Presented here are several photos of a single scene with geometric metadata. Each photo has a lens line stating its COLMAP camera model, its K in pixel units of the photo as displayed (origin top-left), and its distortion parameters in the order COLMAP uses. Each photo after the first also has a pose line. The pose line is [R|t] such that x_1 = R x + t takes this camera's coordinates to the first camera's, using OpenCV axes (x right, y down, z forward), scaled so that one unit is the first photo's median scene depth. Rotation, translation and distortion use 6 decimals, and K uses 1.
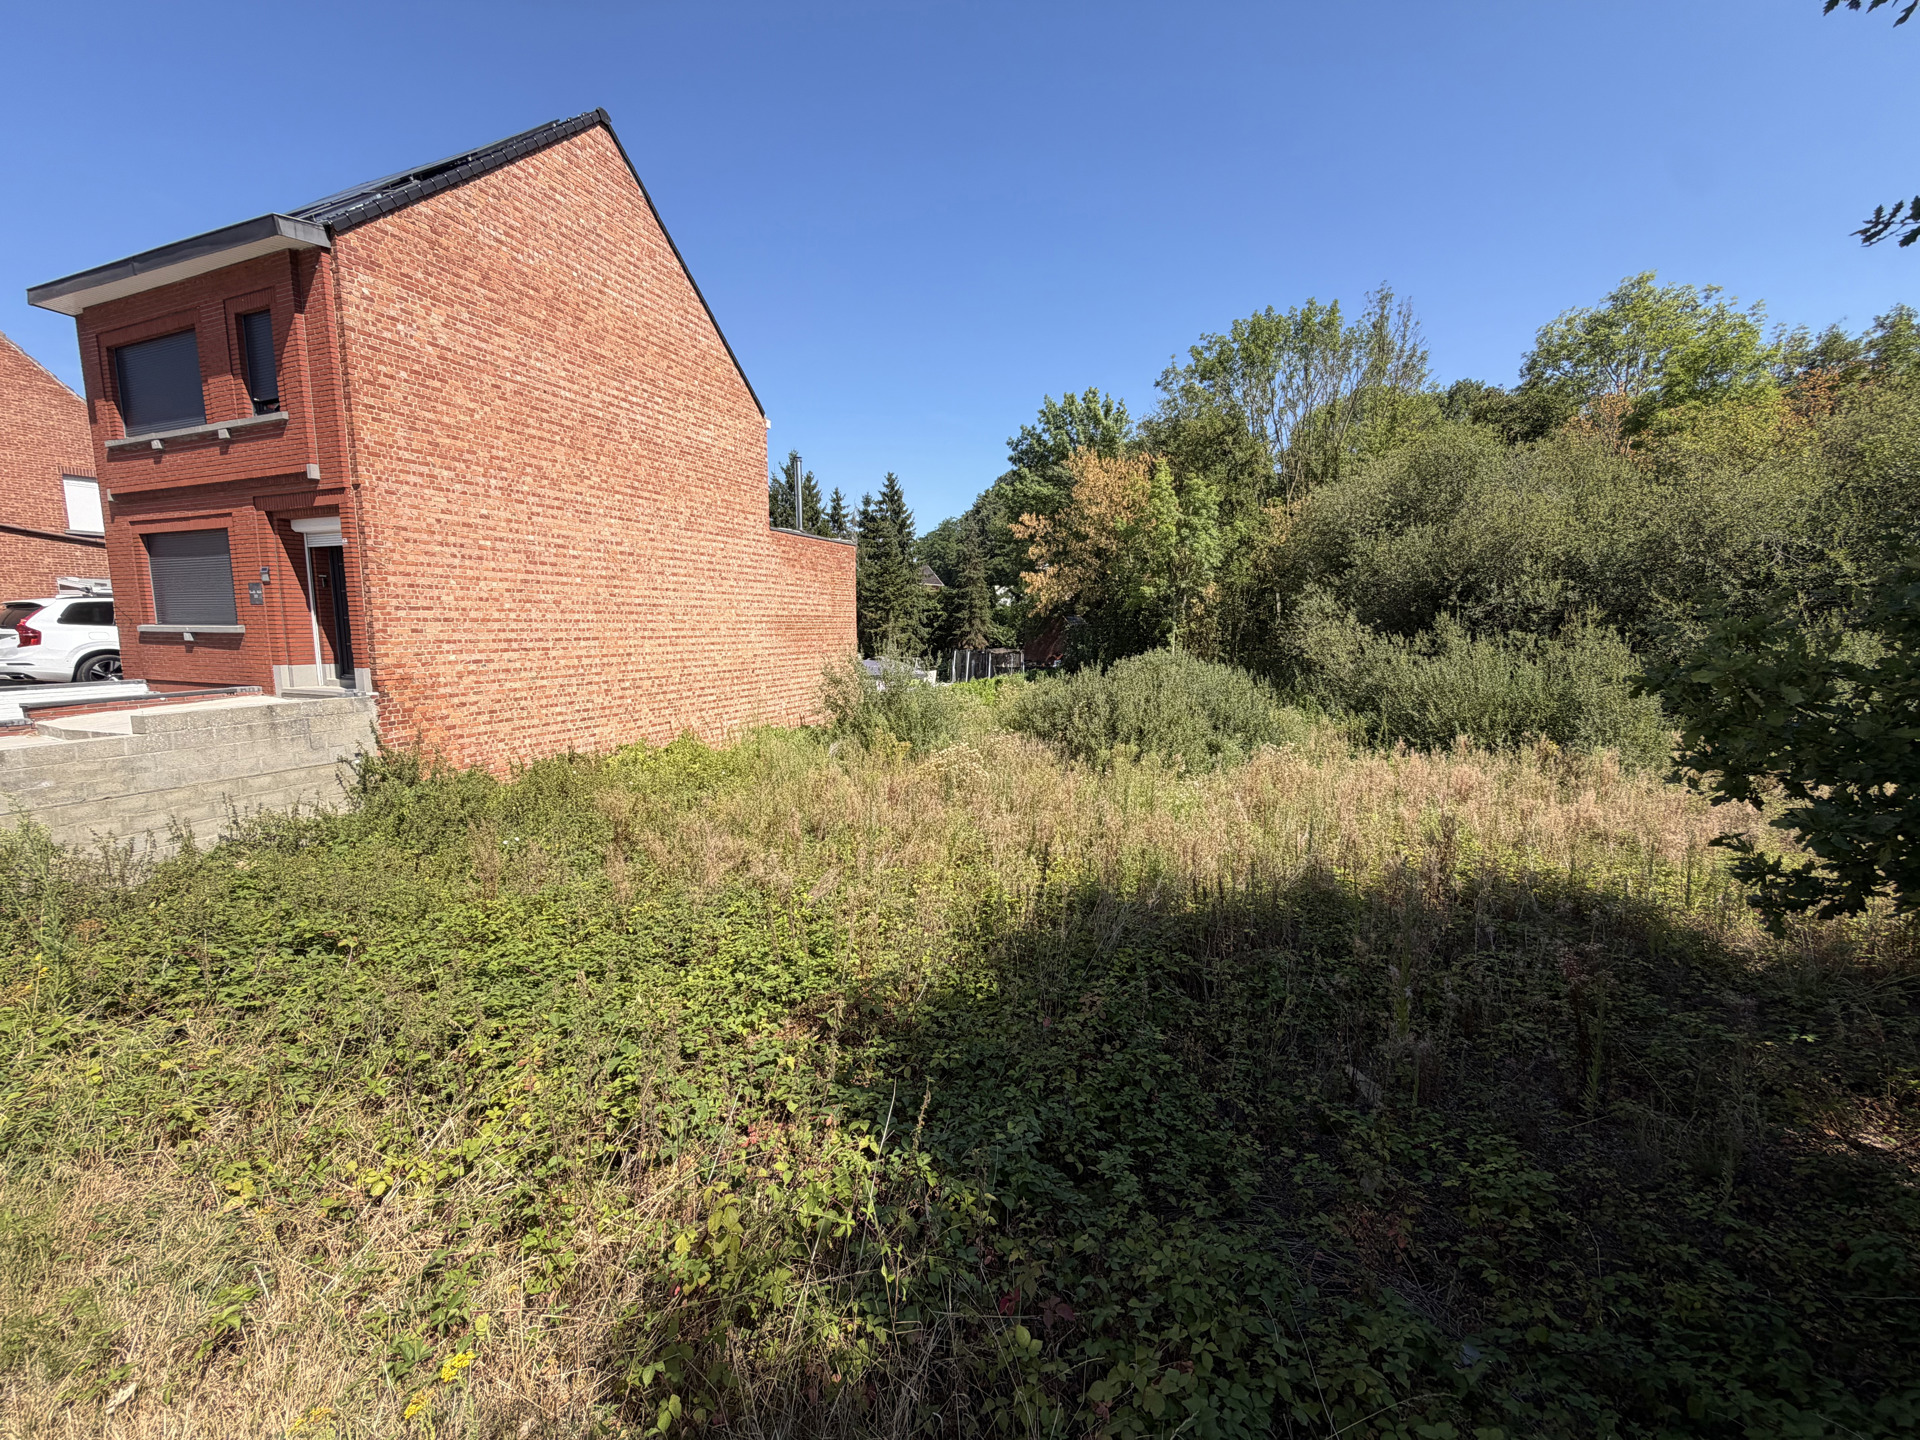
lens RADIAL K [[766.7, 0, 951.1], [0, 766.7, 720.6], [0, 0, 1]] dist [0.003097, 0.000018]
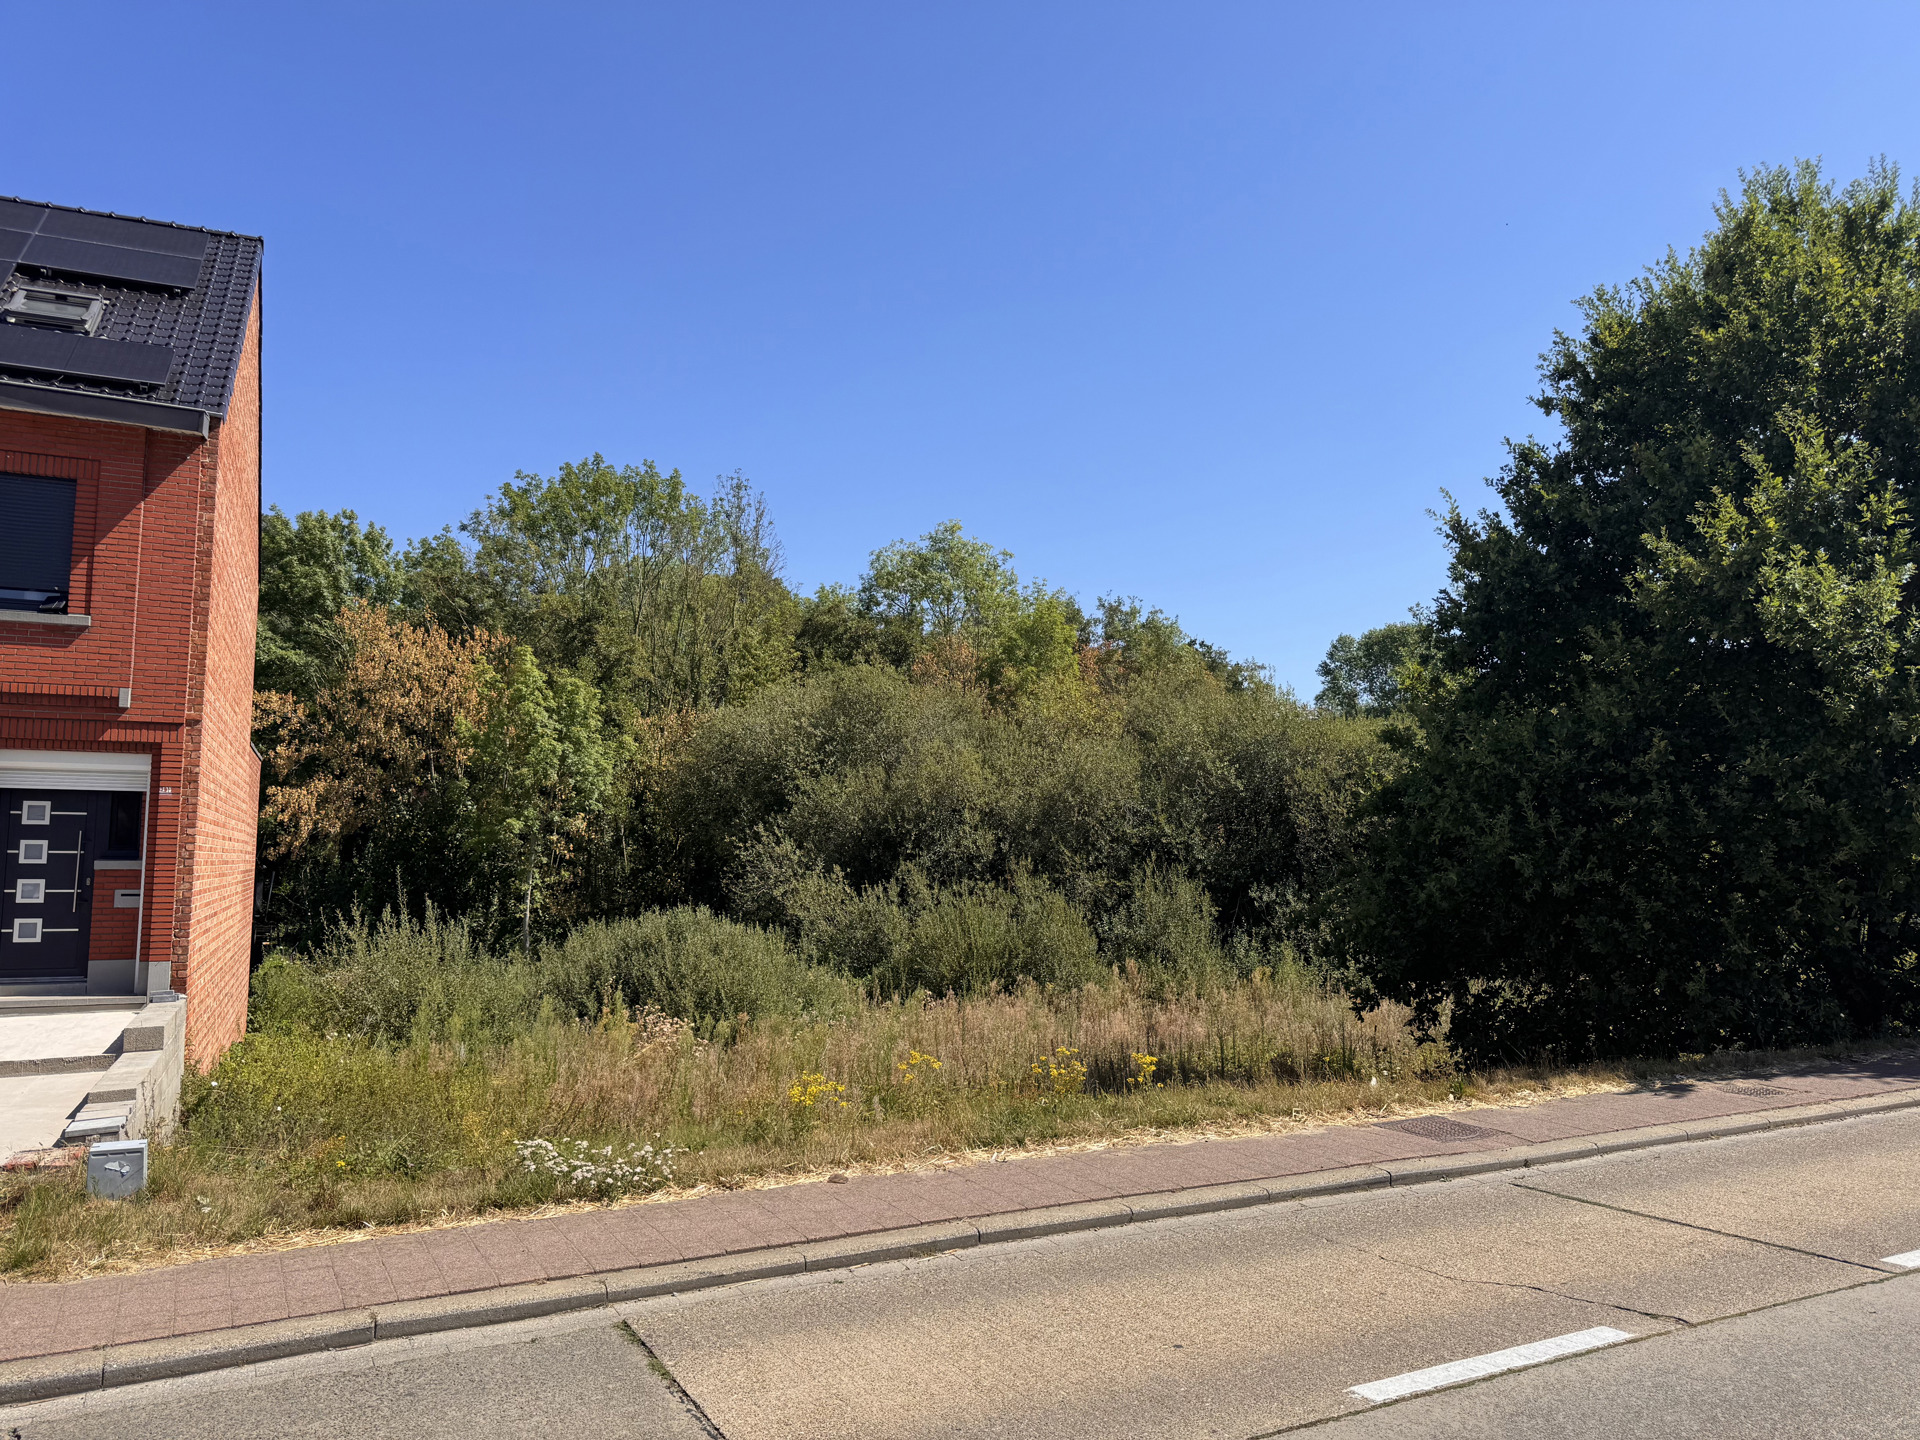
lens RADIAL K [[1356.4, 0, 965.6], [0, 1356.4, 725.4], [0, 0, 1]] dist [0.055550, -0.064861]
pose [[0.680598, 0.073009, 0.729011, -0.588456], [0.088738, 0.979483, -0.180938, 0.007302], [-0.727264, 0.187837, 0.660155, -0.221063]]
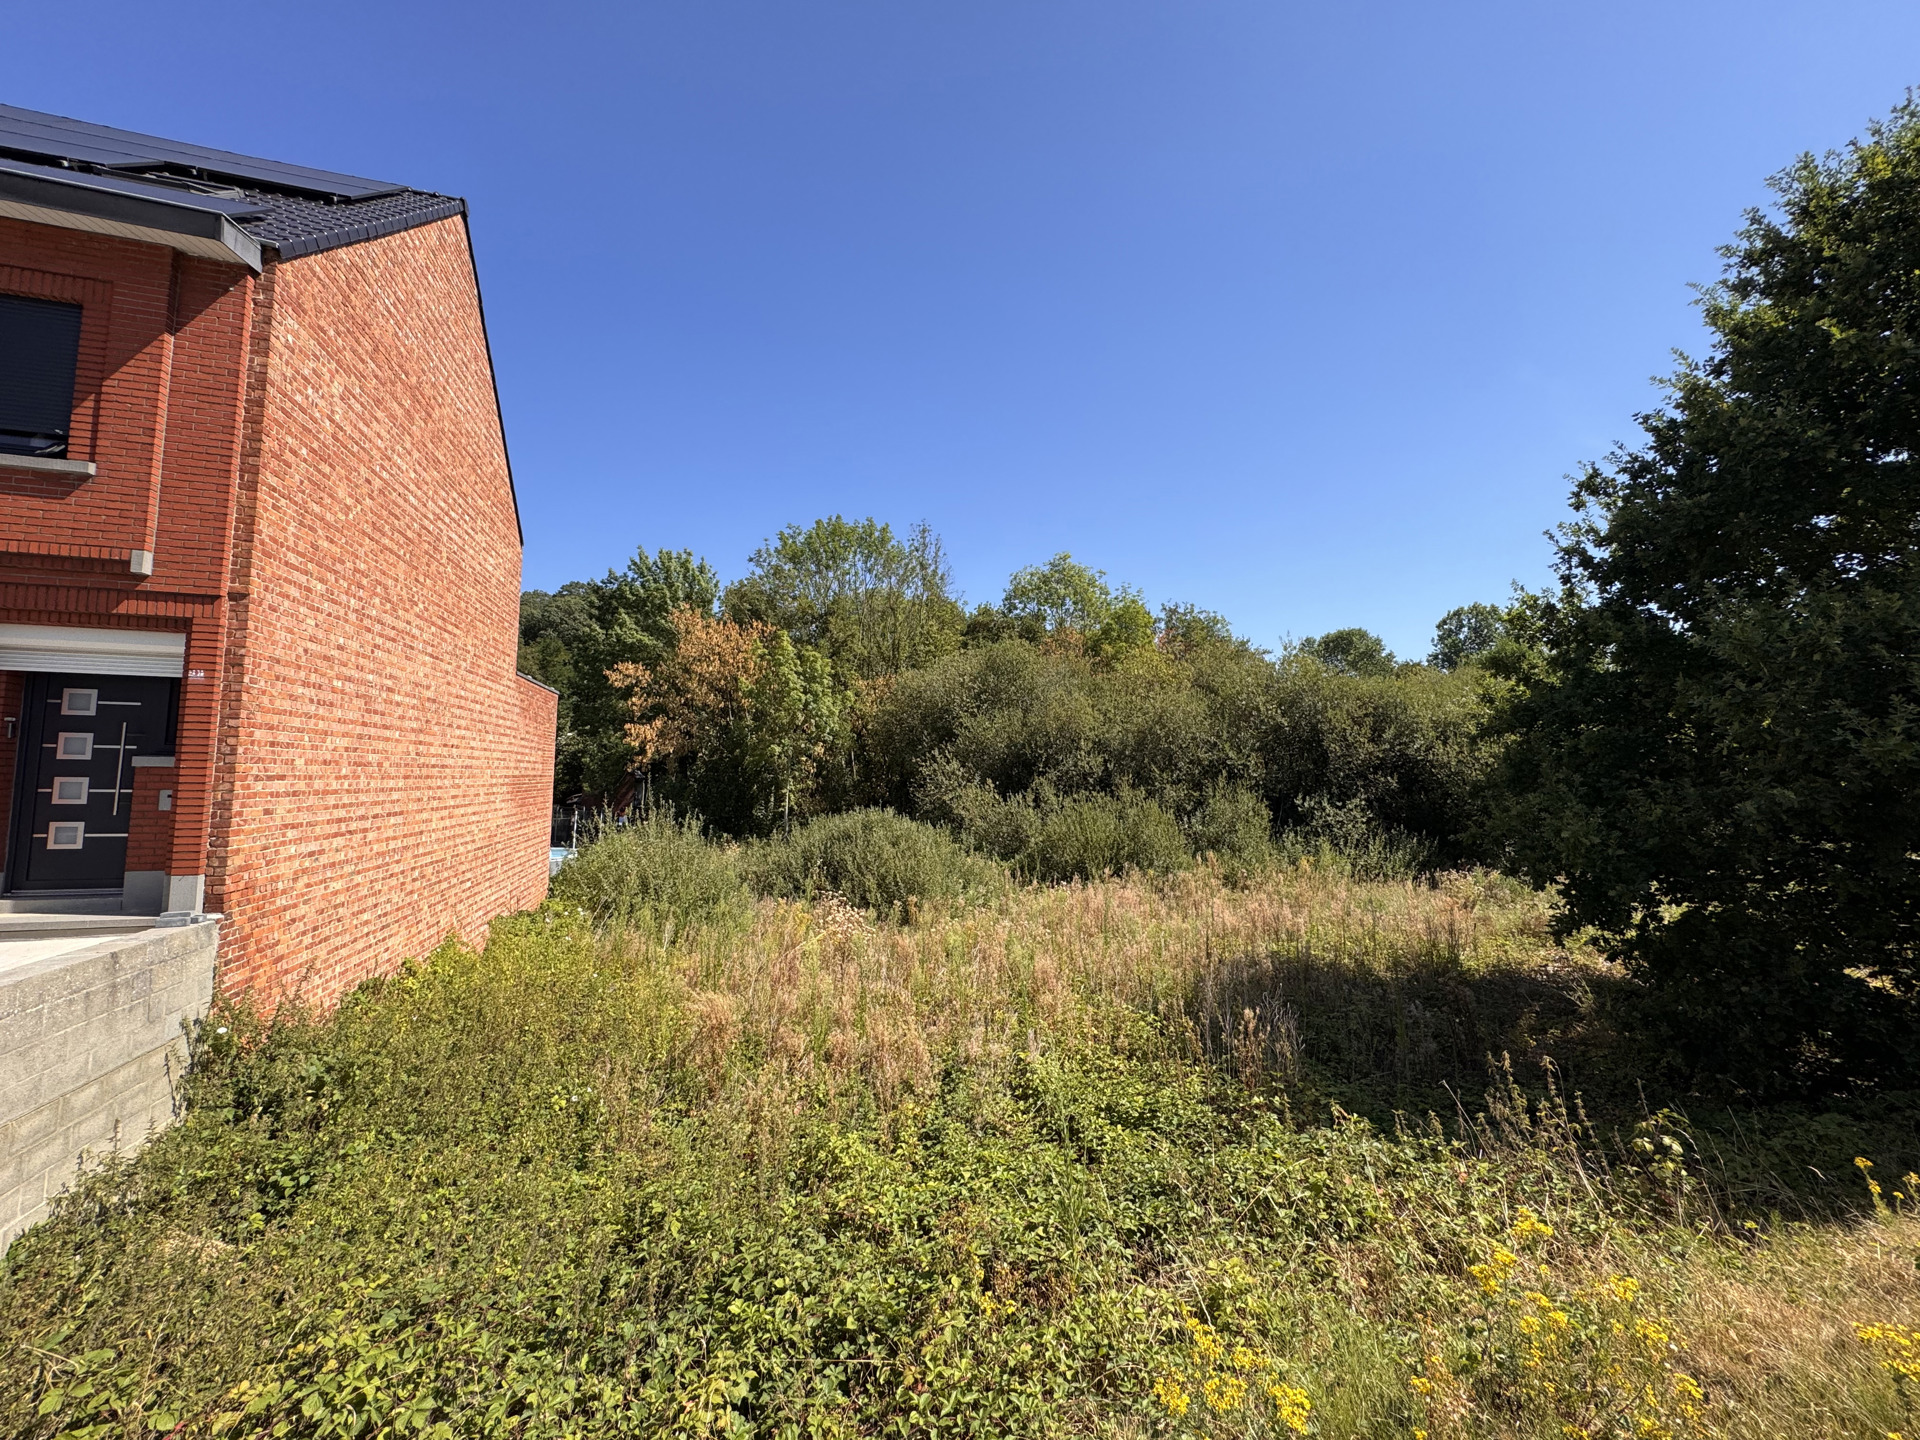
lens RADIAL K [[766.4, 0, 957.7], [0, 766.4, 718.8], [0, 0, 1]] dist [-0.001130, 0.000668]
pose [[0.774141, 0.055533, 0.630573, -0.331989], [0.067762, 0.983151, -0.169774, -0.022413], [-0.629376, 0.174157, 0.757334, 0.061090]]
